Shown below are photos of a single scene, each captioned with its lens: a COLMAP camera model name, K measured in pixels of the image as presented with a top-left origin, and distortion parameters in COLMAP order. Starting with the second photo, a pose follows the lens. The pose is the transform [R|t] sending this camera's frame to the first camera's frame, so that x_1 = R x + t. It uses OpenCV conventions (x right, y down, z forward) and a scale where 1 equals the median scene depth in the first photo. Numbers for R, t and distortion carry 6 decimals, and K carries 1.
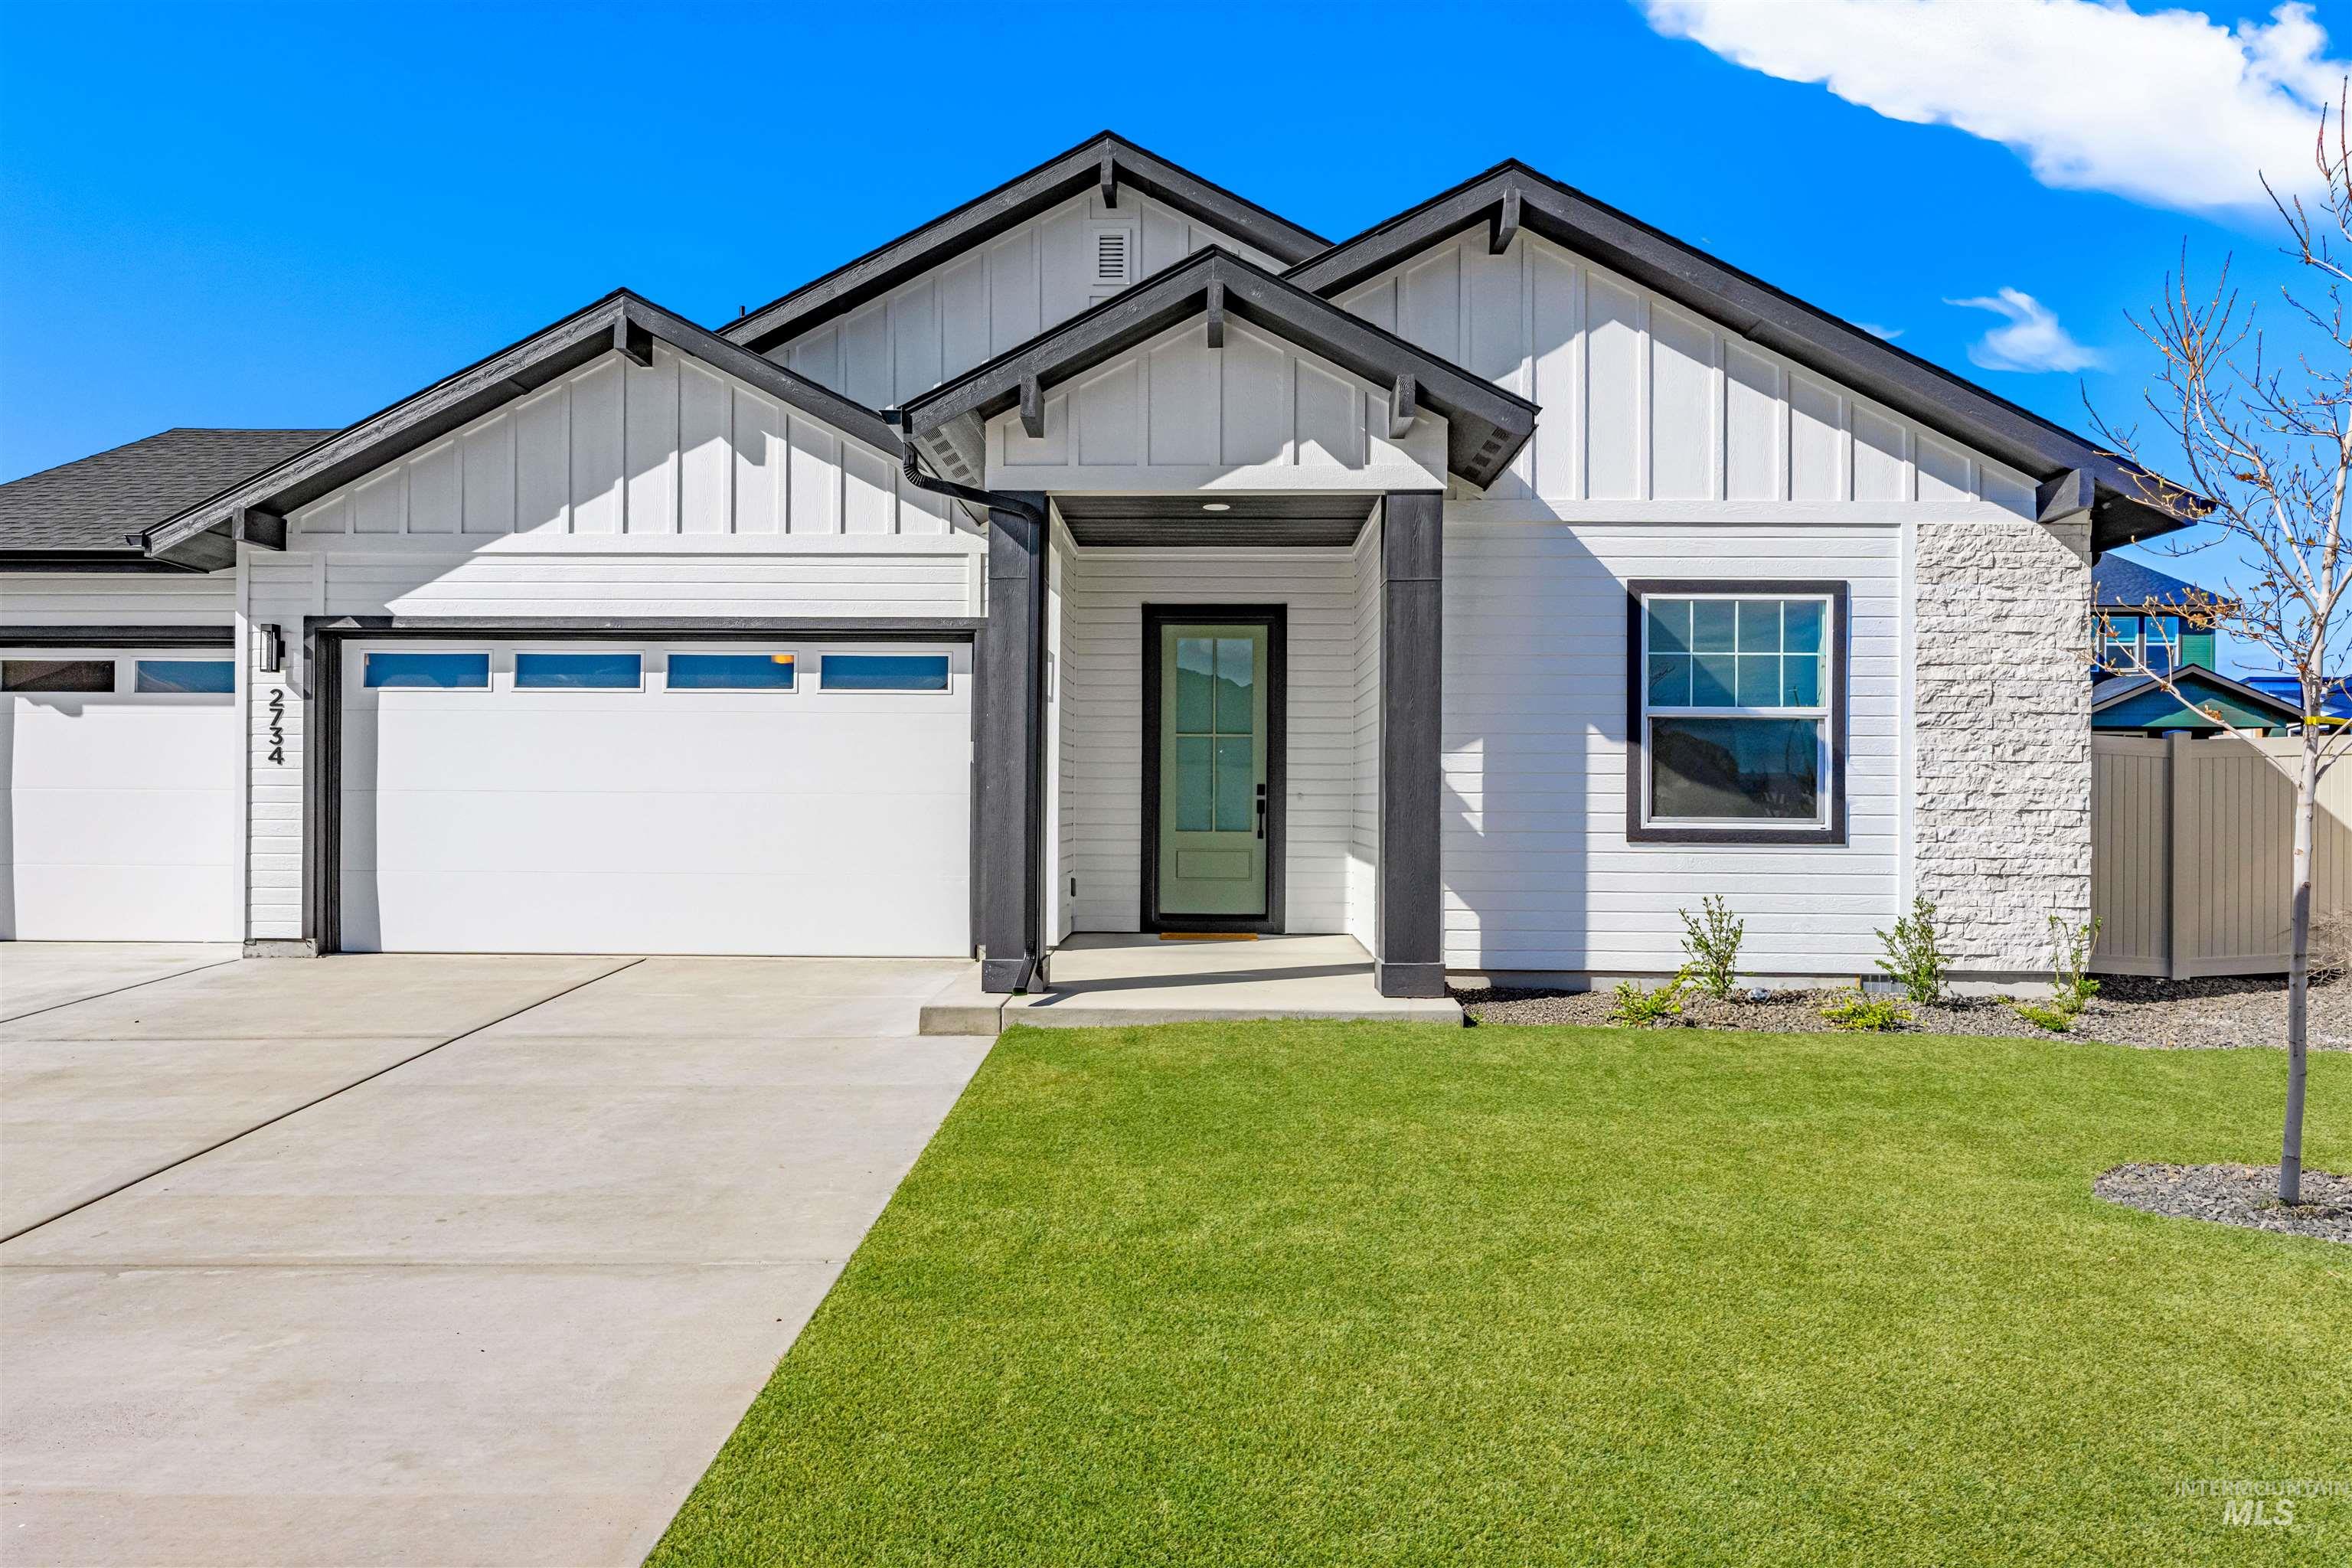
lens RADIAL K [[1426.6, 0, 1176.0], [0, 1426.6, 784.0], [0, 0, 1]] dist [0.001212, 0.000065]
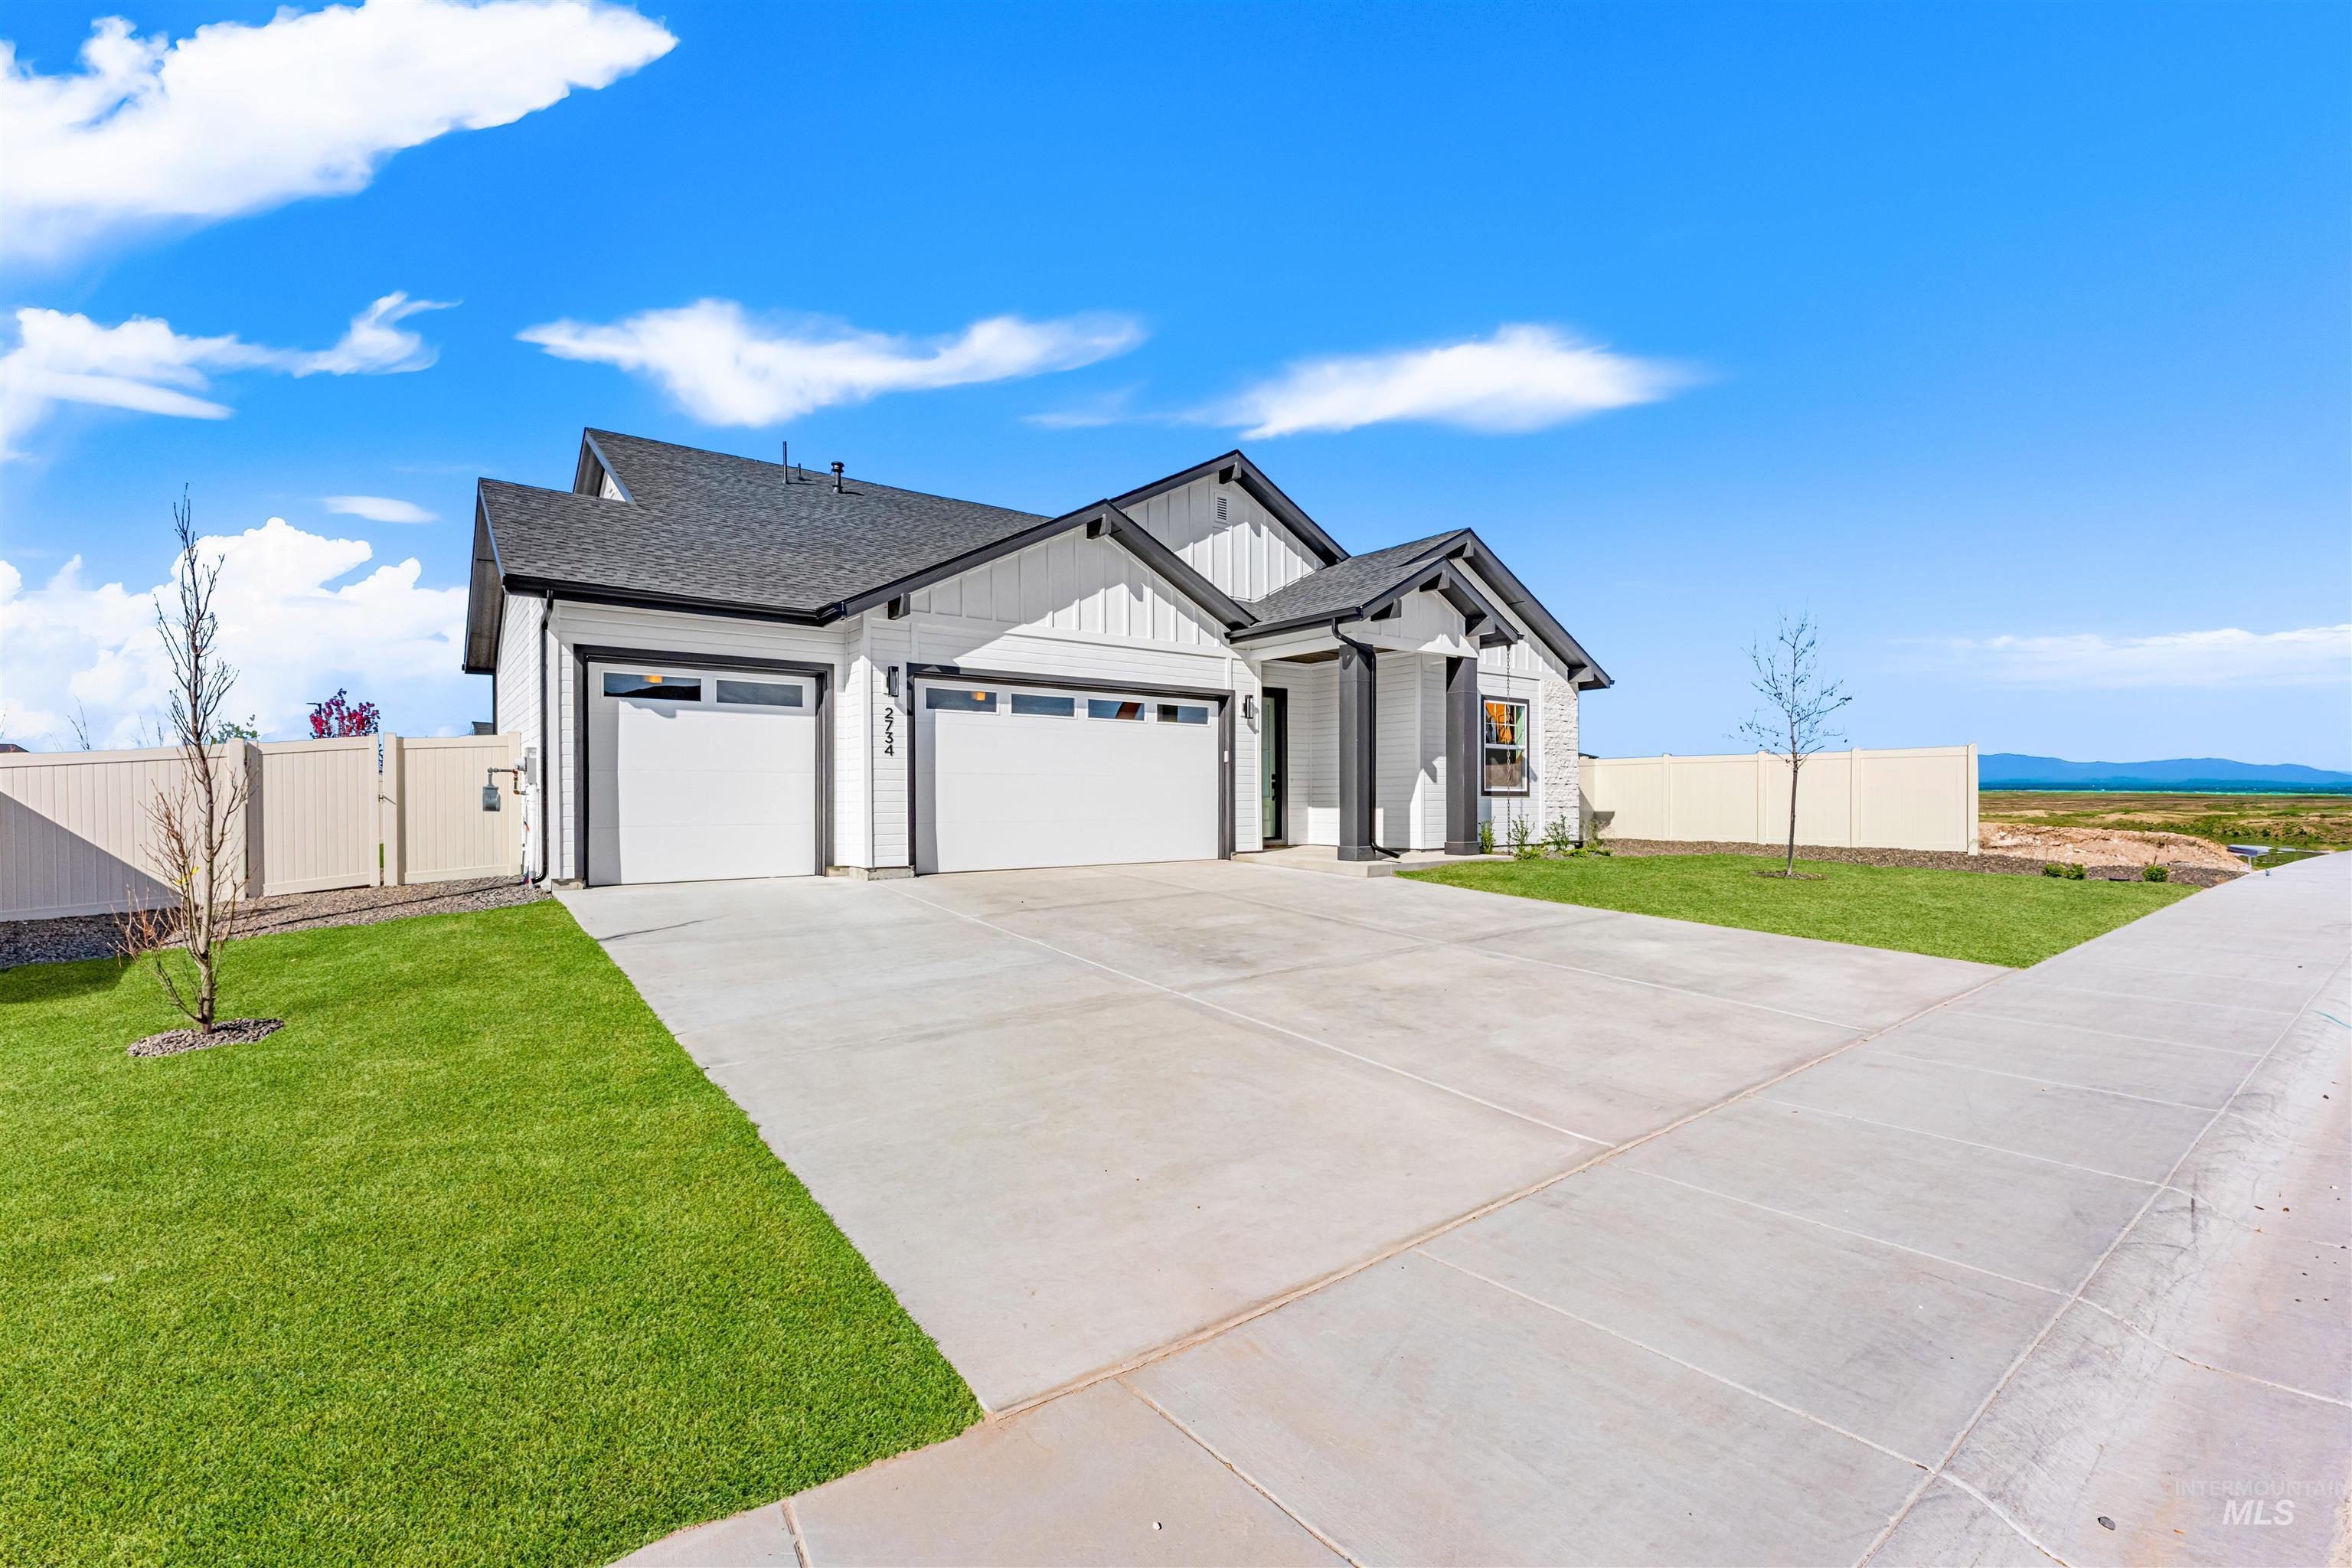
lens RADIAL K [[1016.8, 0, 1176.0], [0, 1016.8, 784.0], [0, 0, 1]] dist [-0.000794, -0.000011]
pose [[0.778784, 0.001685, 0.627290, -1.075100], [-0.000074, 0.999997, -0.002595, 0.019710], [-0.627292, 0.001974, 0.778782, -0.066193]]
